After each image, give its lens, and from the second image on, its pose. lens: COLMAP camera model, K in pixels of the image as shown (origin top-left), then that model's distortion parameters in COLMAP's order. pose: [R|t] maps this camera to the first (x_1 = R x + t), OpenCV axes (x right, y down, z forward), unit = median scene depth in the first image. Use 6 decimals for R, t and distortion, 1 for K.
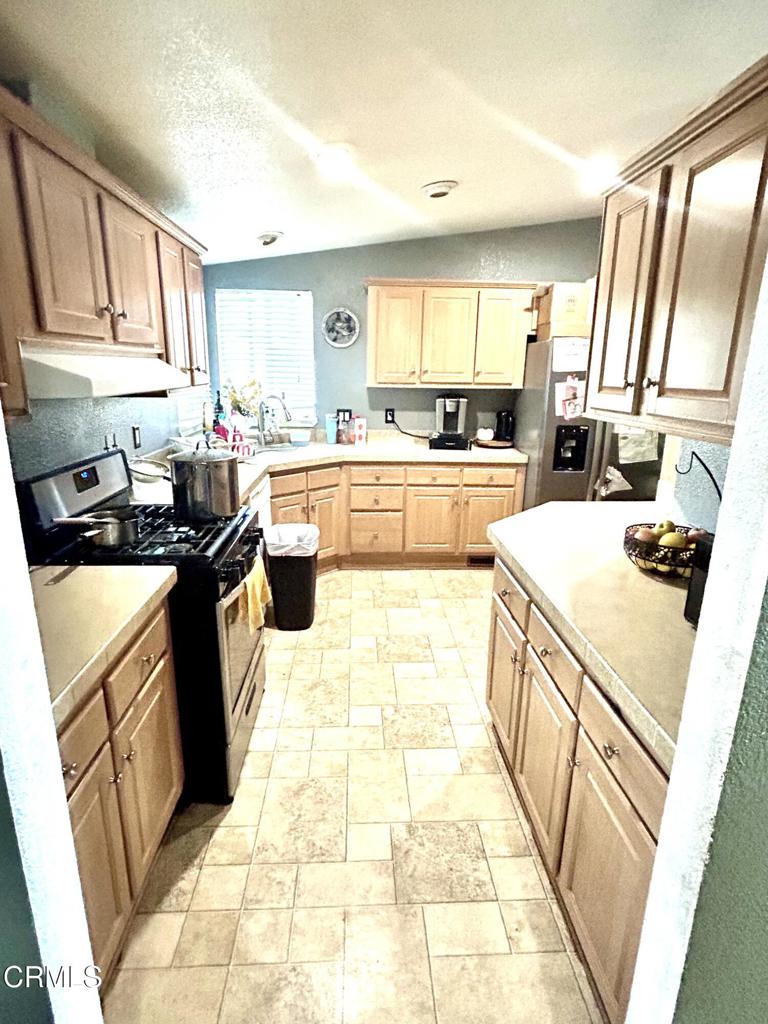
lens RADIAL K [[541.5, 0, 385.3], [0, 541.5, 514.5], [0, 0, 1]] dist [0.024470, 0.000039]
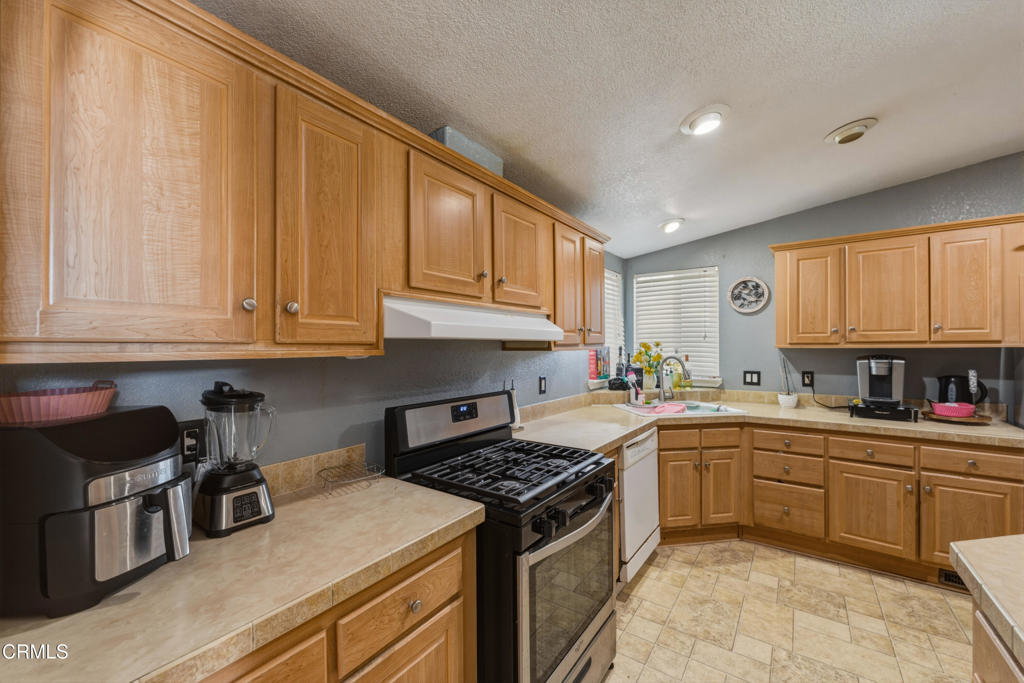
lens RADIAL K [[411.3, 0, 508.5], [0, 411.3, 344.5], [0, 0, 1]] dist [-0.000868, 0.000653]
pose [[0.786672, -0.017511, -0.617123, 0.046841], [-0.147053, 0.965512, -0.214852, -0.013137], [0.599602, 0.259768, 0.756966, 0.159417]]
